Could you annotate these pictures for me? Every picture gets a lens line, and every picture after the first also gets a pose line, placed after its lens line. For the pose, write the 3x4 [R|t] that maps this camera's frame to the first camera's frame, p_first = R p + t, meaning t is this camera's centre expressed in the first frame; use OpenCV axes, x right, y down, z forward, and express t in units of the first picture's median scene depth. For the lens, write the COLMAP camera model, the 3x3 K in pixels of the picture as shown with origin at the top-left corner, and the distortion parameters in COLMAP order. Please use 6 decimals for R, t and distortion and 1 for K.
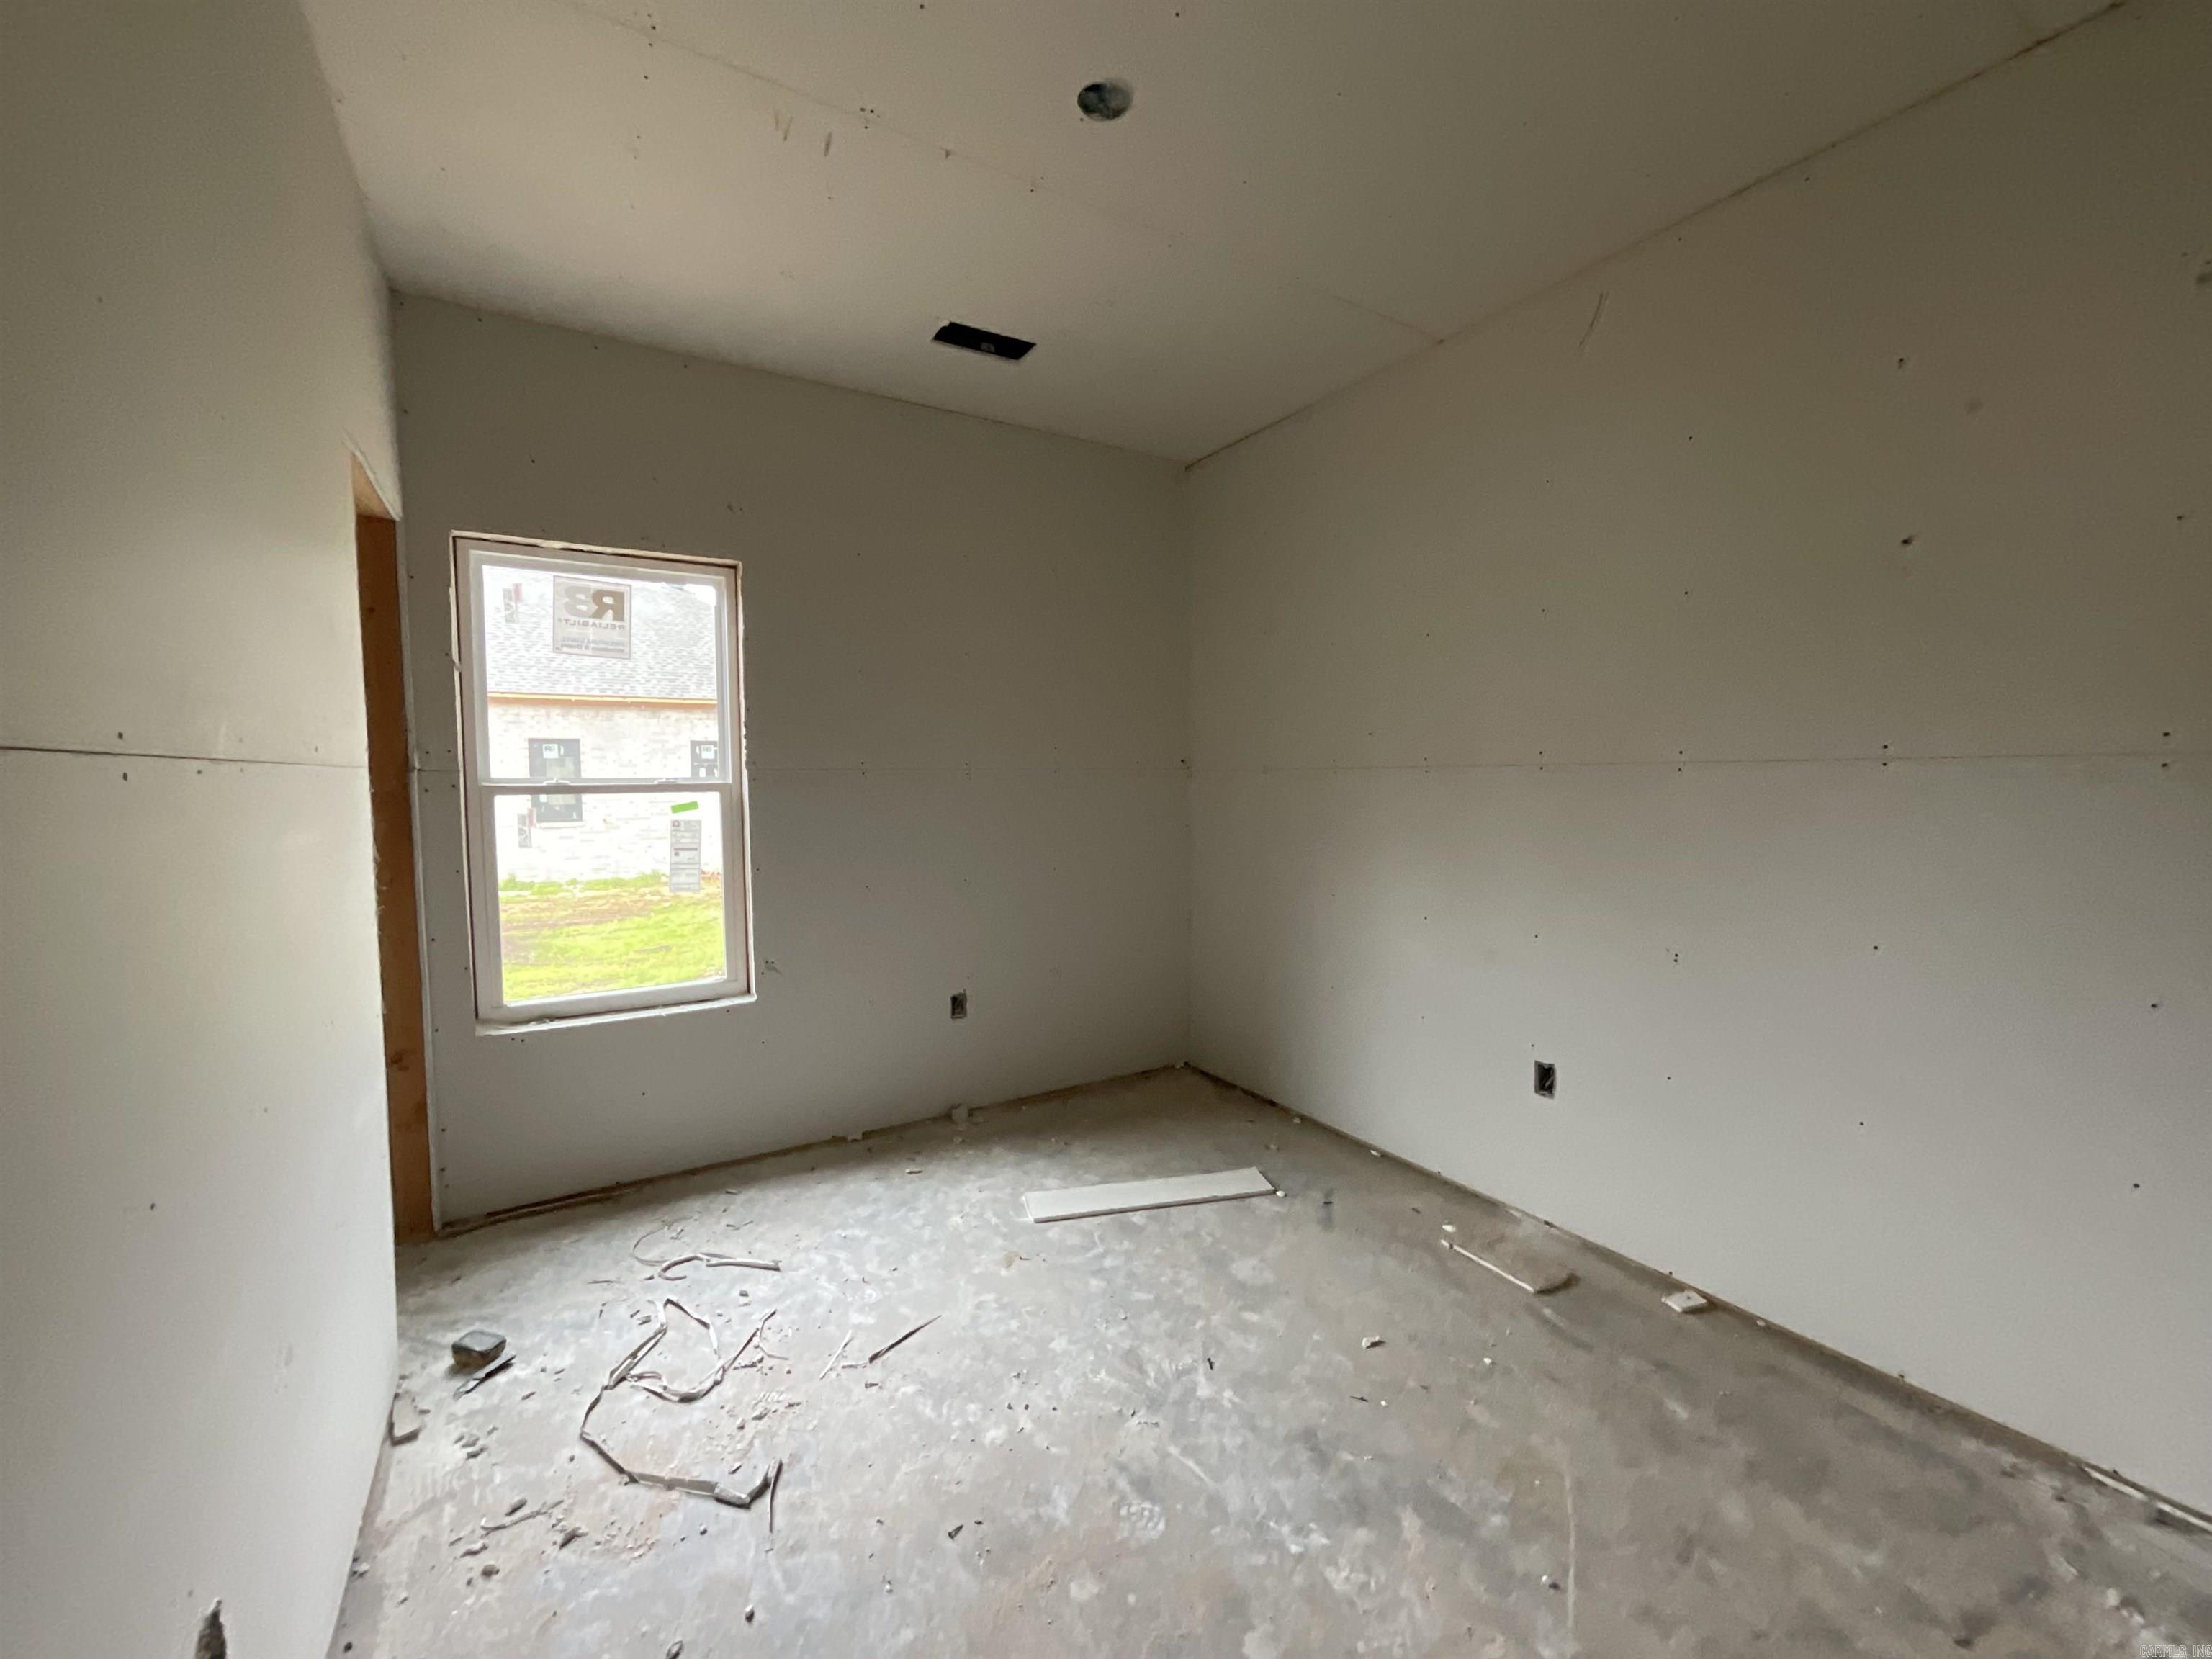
lens RADIAL K [[898.0, 0, 1121.1], [0, 898.0, 830.2], [0, 0, 1]] dist [-0.000898, -0.000128]
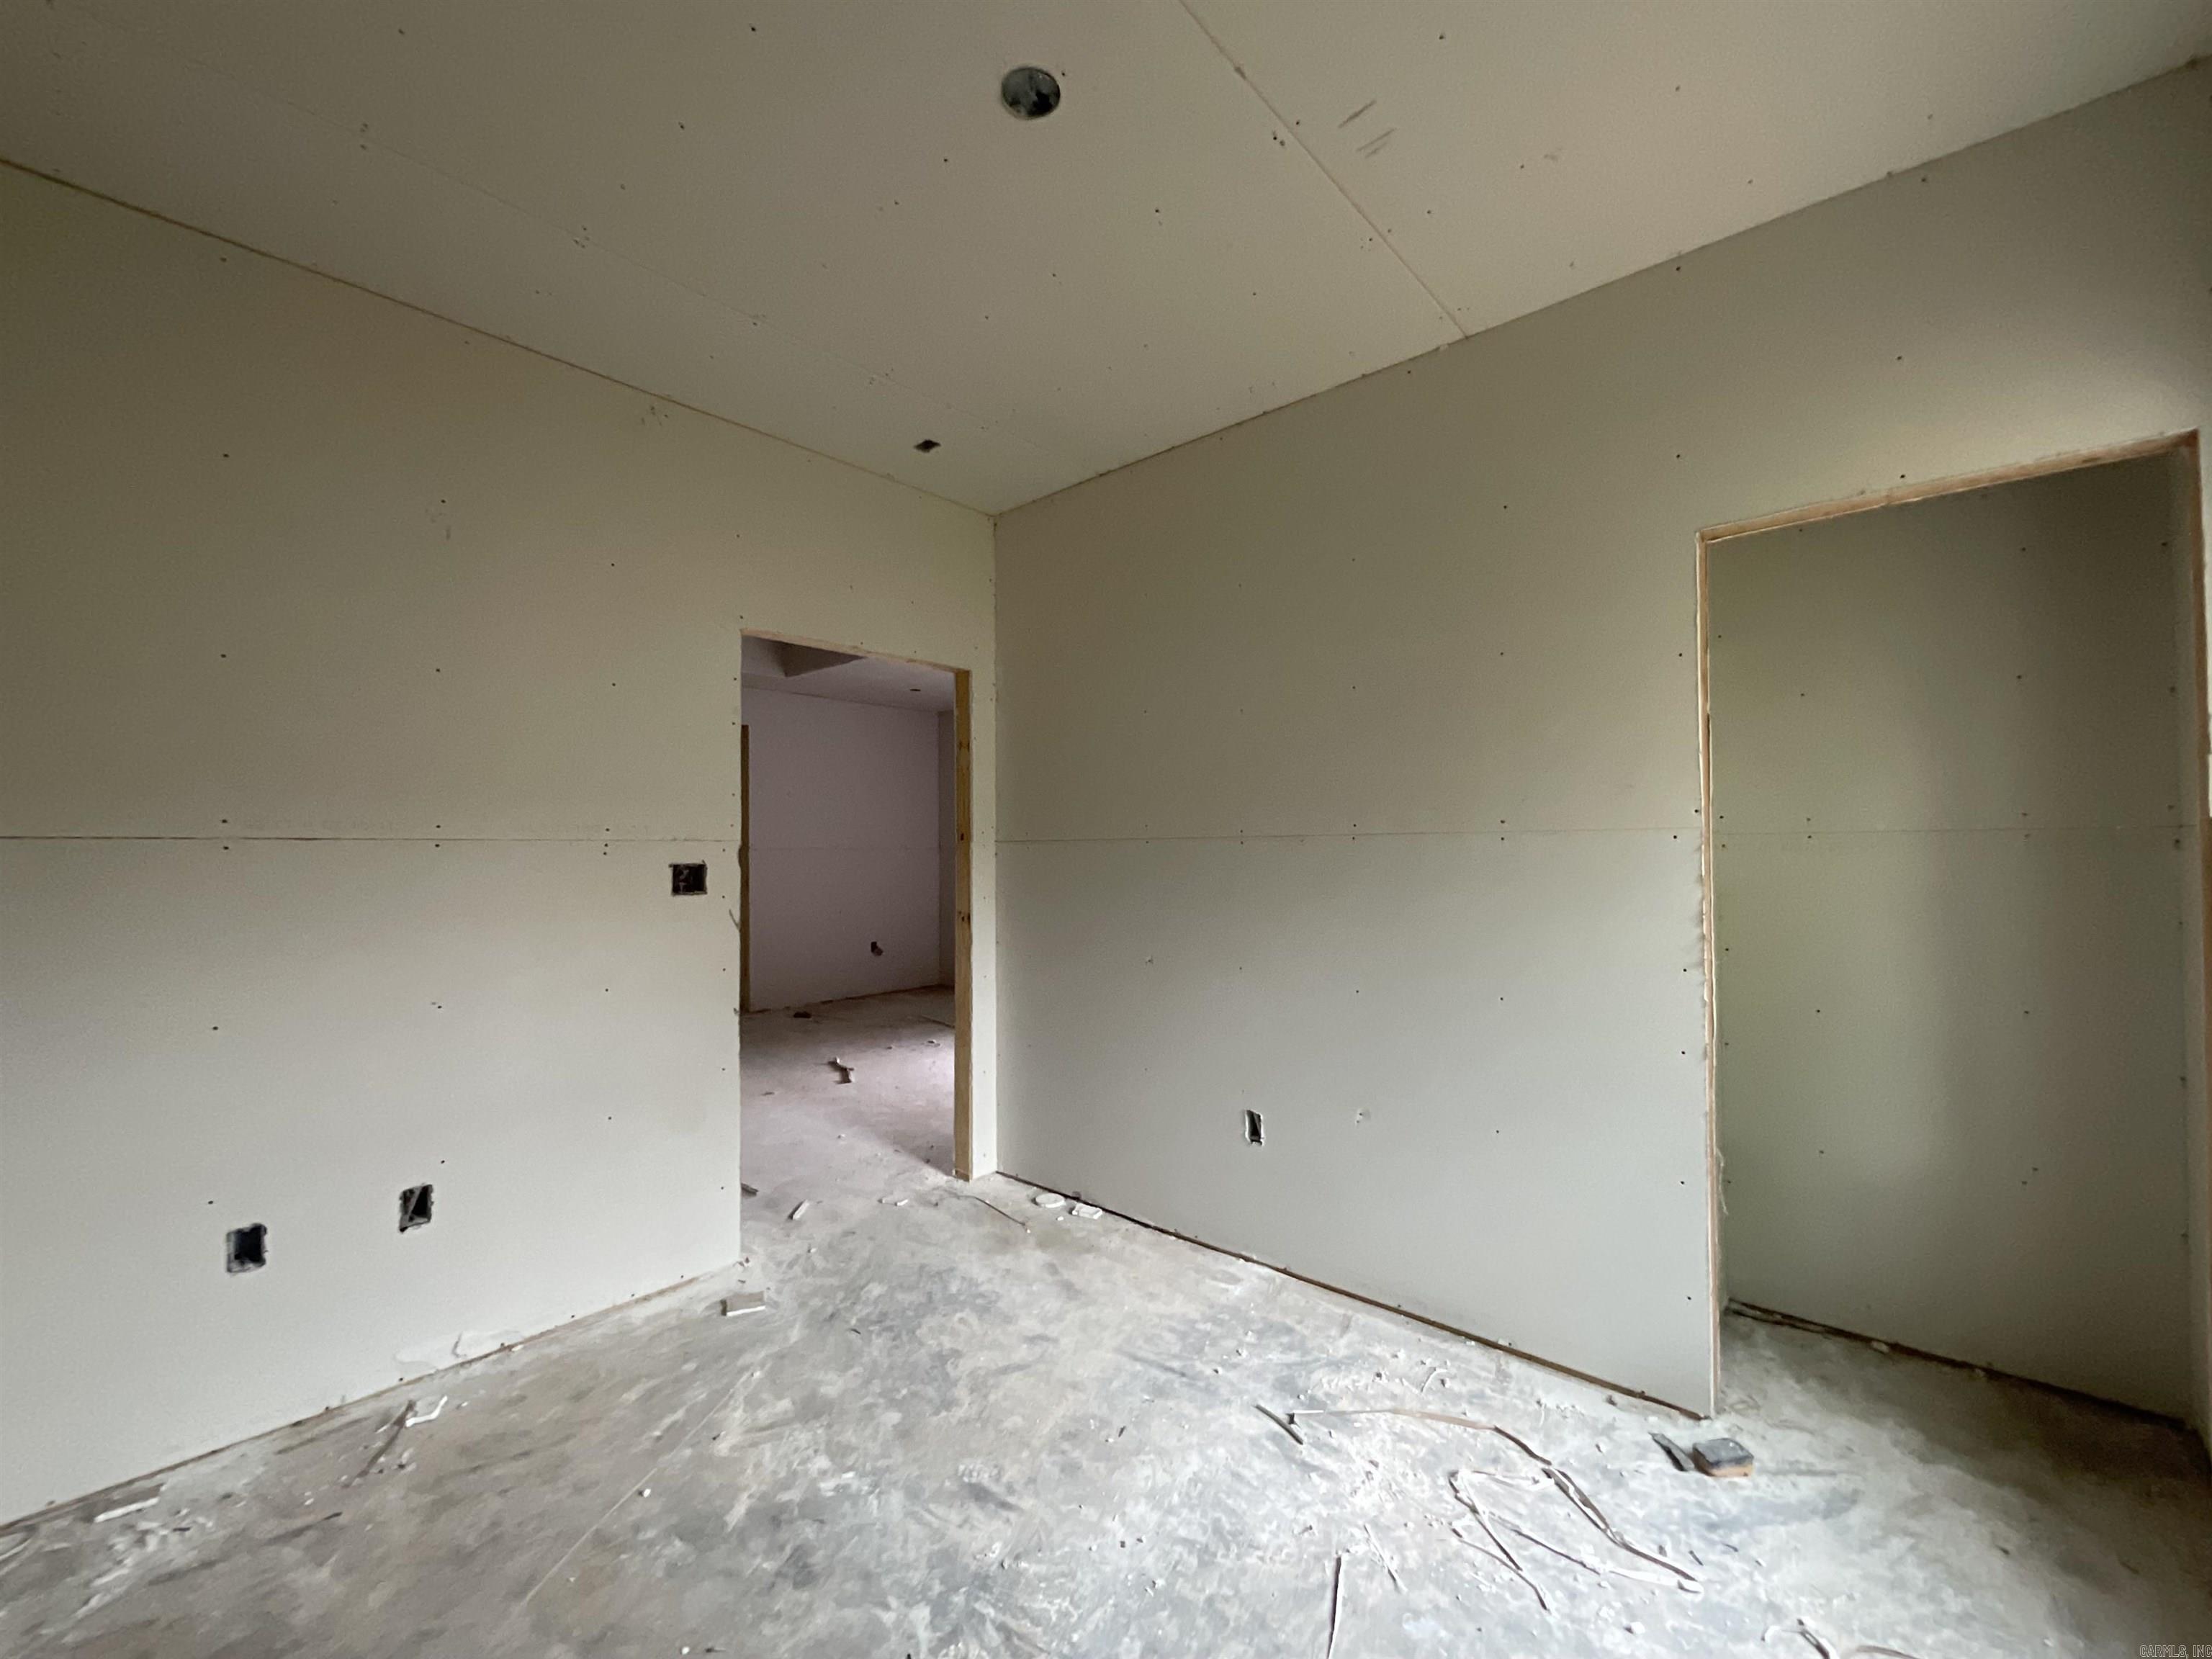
lens RADIAL K [[898.0, 0, 1121.1], [0, 898.0, 830.2], [0, 0, 1]] dist [-0.000898, -0.000128]
pose [[-0.958674, 0.005978, -0.284445, 0.166427], [-0.006983, 0.998984, 0.044530, -0.126366], [0.284422, 0.044676, -0.957658, 2.049358]]
